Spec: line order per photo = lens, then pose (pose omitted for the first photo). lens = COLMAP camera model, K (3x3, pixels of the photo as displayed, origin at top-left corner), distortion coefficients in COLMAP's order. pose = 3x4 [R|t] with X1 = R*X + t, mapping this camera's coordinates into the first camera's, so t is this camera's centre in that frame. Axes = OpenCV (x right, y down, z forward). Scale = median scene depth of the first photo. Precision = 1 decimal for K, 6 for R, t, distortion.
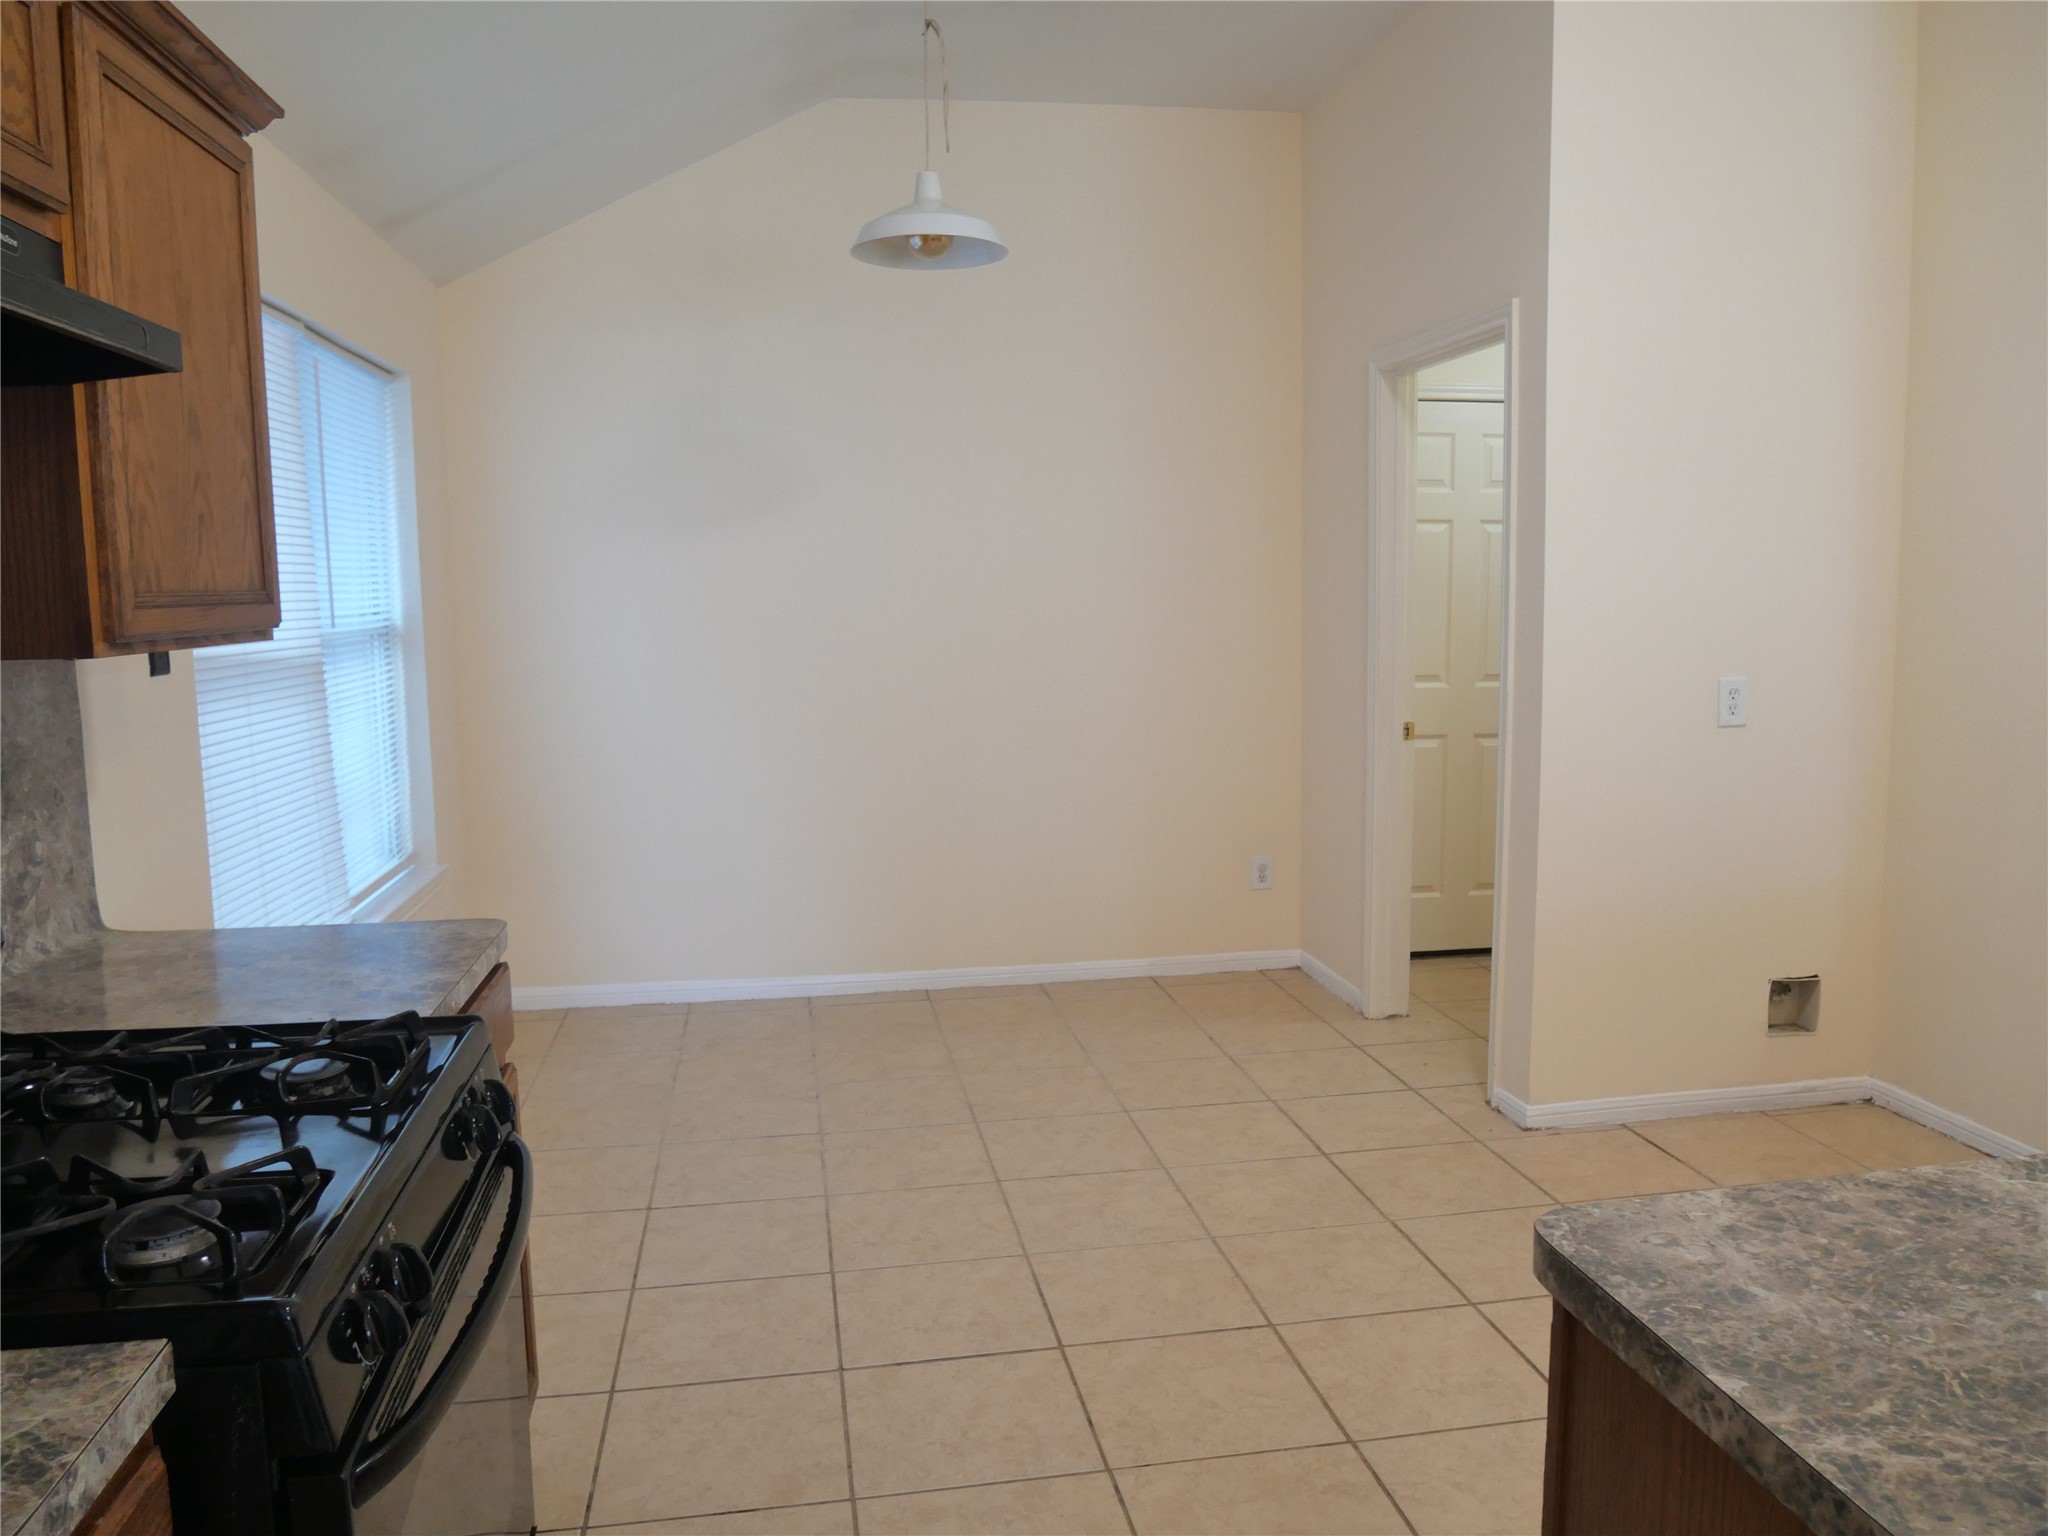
lens RADIAL K [[1501.6, 0, 981.8], [0, 1501.6, 748.6], [0, 0, 1]] dist [-0.069741, 0.025604]
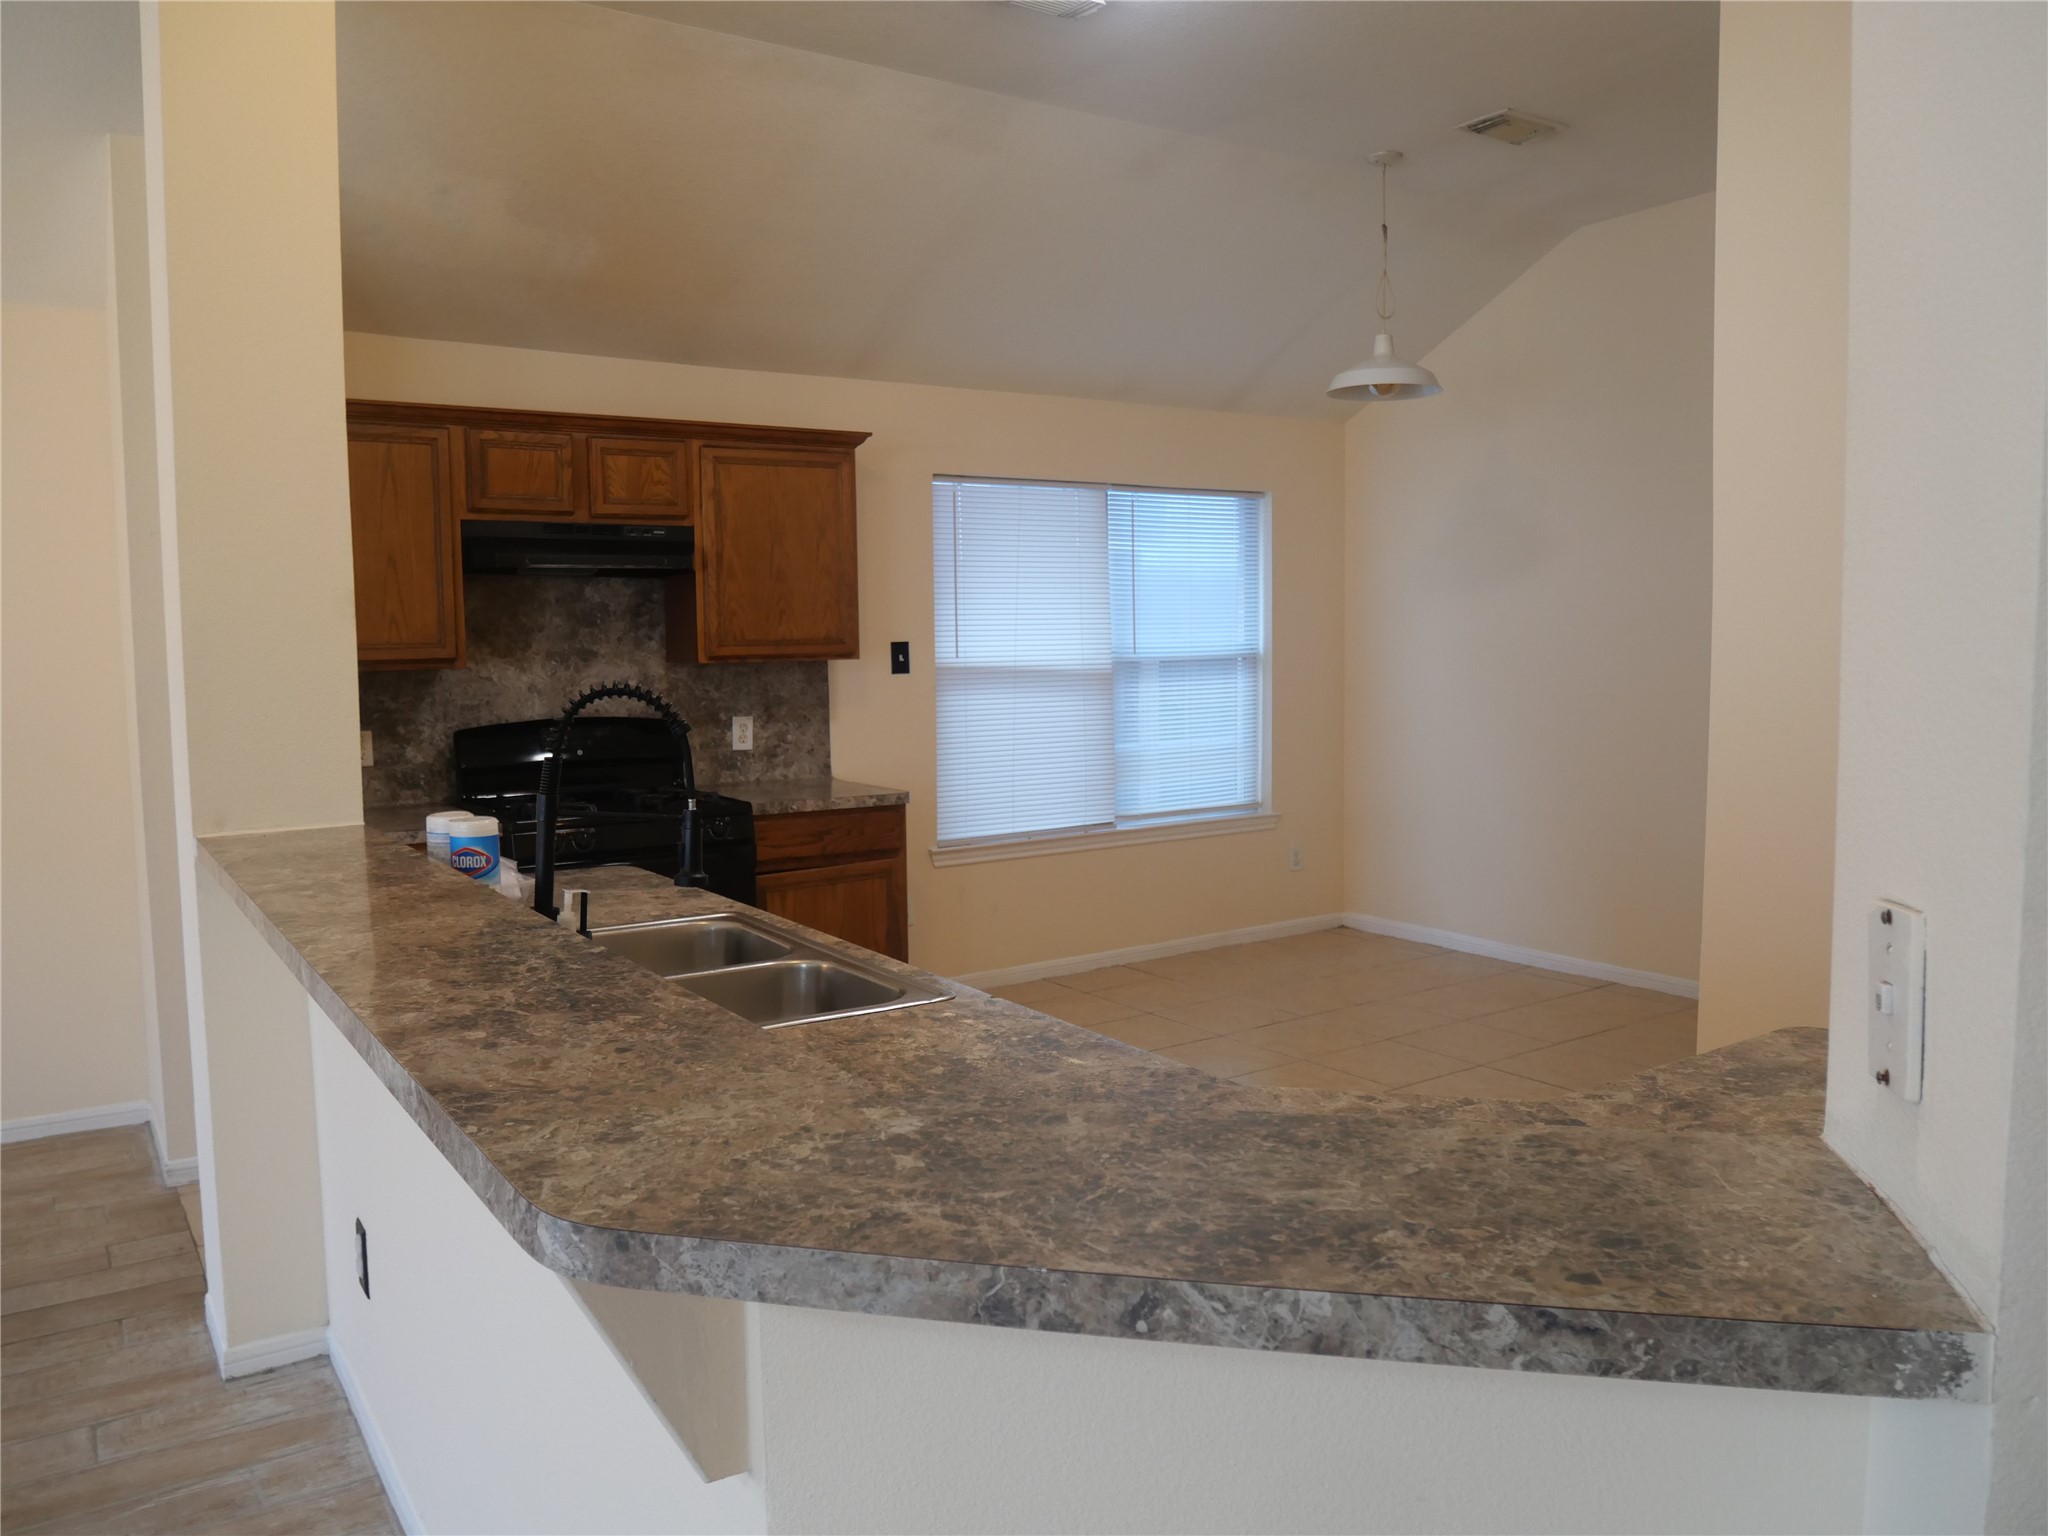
lens RADIAL K [[1501.6, 0, 1029.6], [0, 1501.6, 770.8], [0, 0, 1]] dist [-0.069741, 0.025604]
pose [[0.454152, 0.093773, -0.885975, 1.776413], [-0.091823, 0.994076, 0.058146, -0.060965], [0.886180, 0.054945, 0.460073, 0.154564]]
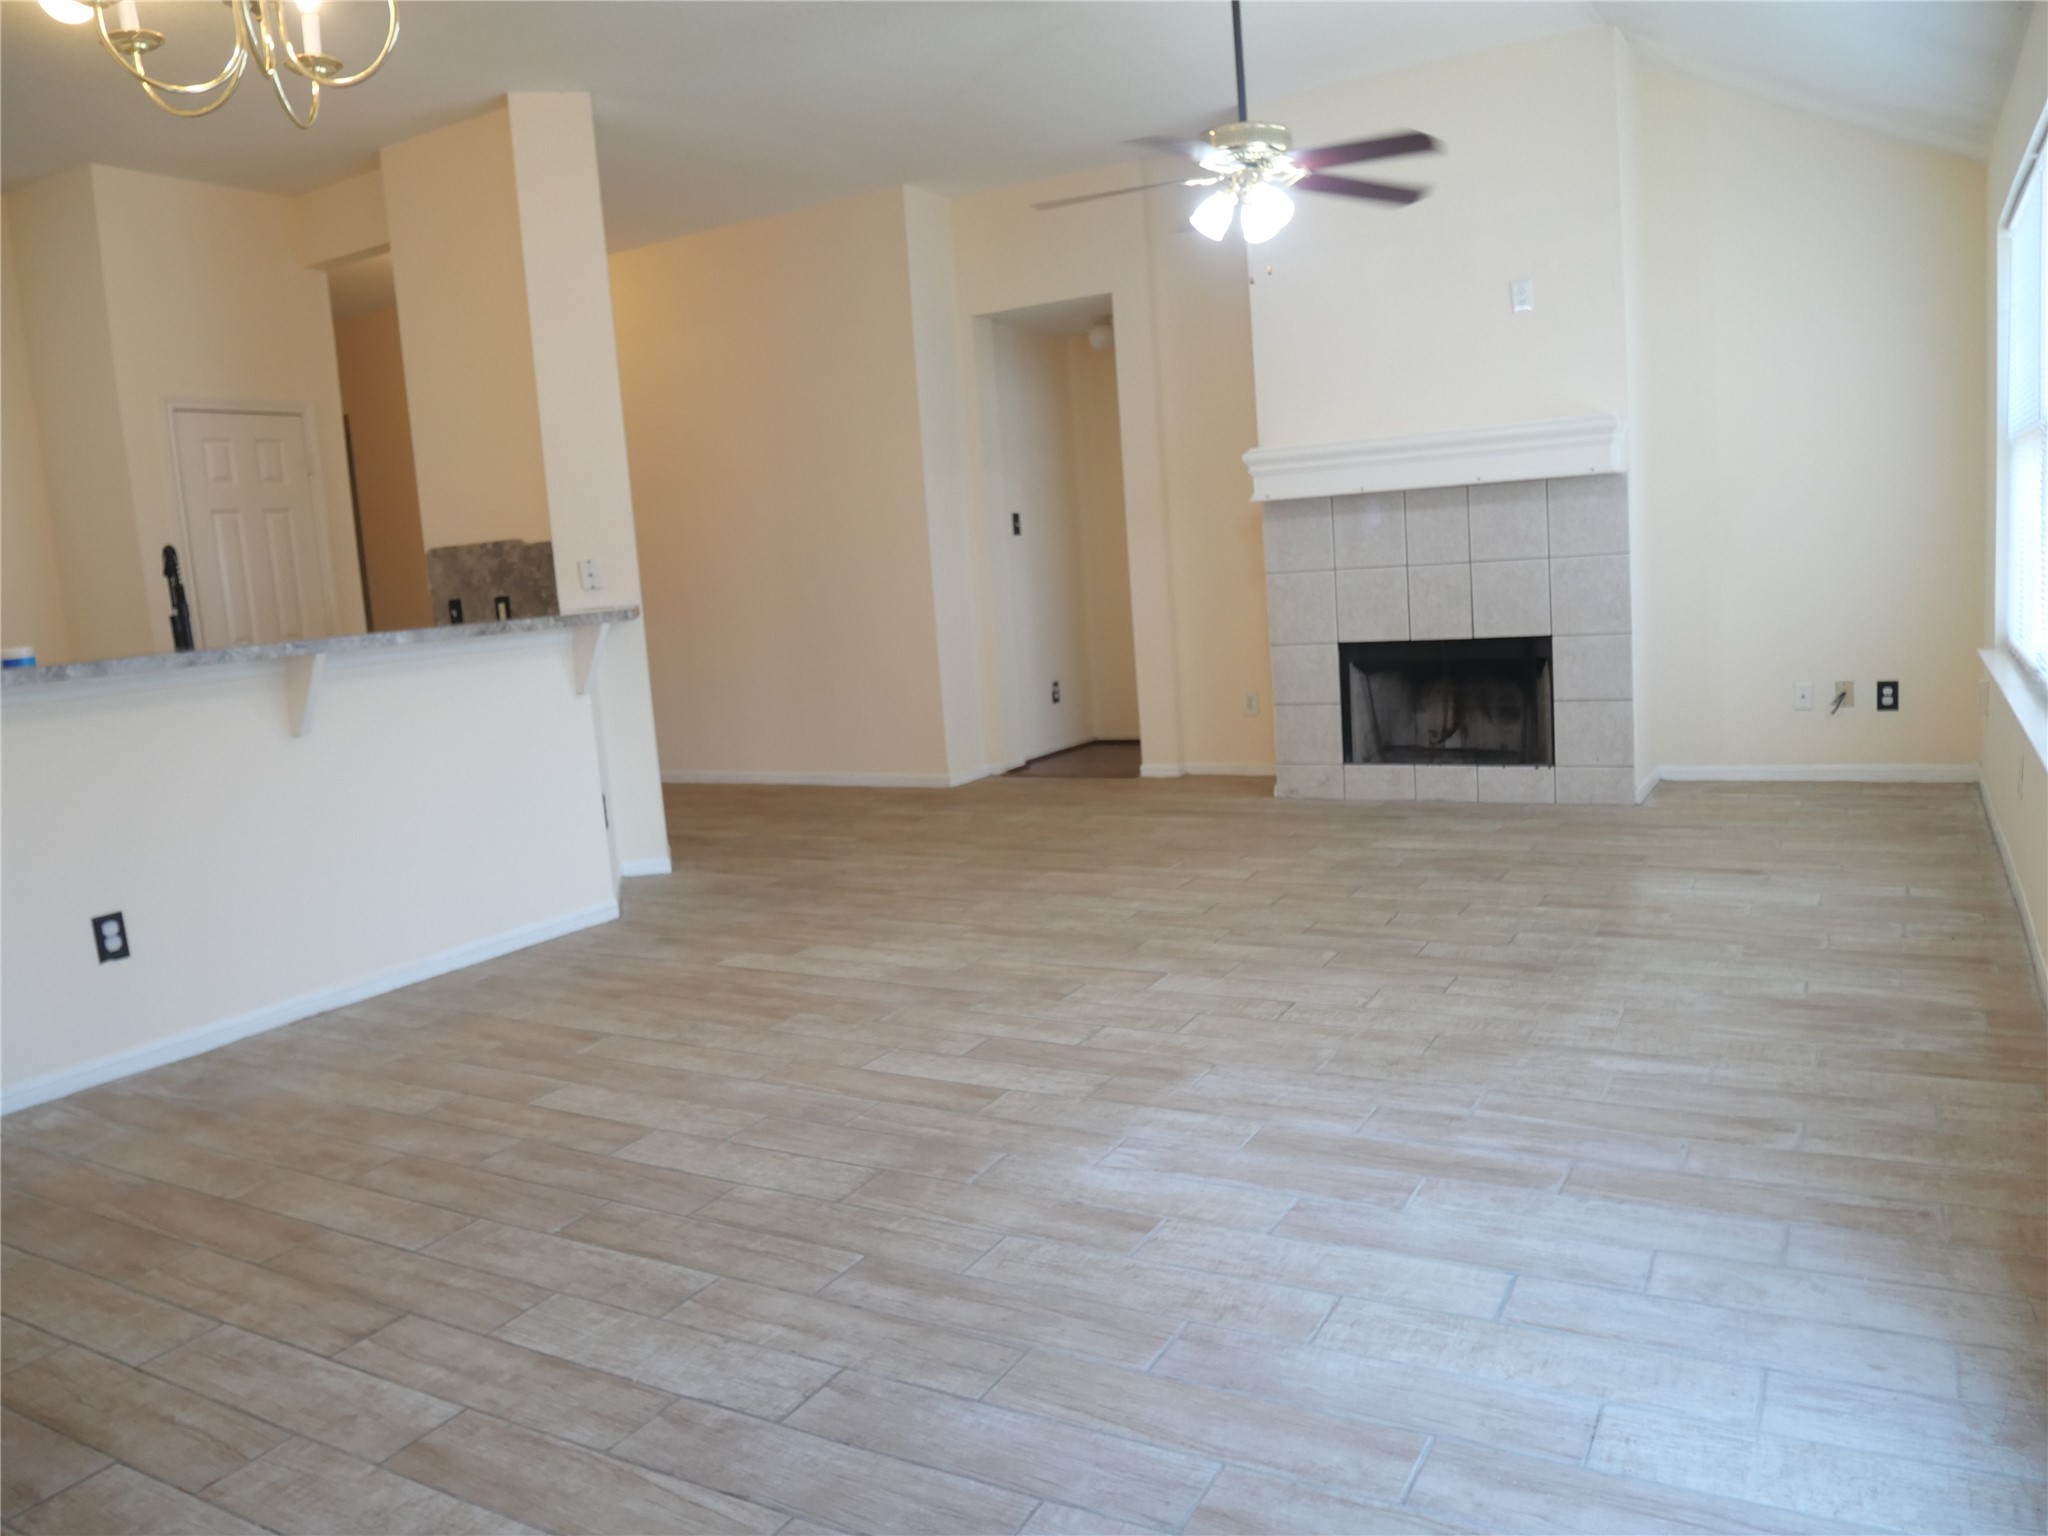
lens RADIAL K [[1501.6, 0, 1025.3], [0, 1501.6, 761.9], [0, 0, 1]] dist [-0.069741, 0.025604]
pose [[0.609137, -0.133050, 0.781824, -0.089155], [0.141047, 0.988285, 0.058293, 0.282318], [-0.780421, 0.074765, 0.620768, -1.631505]]
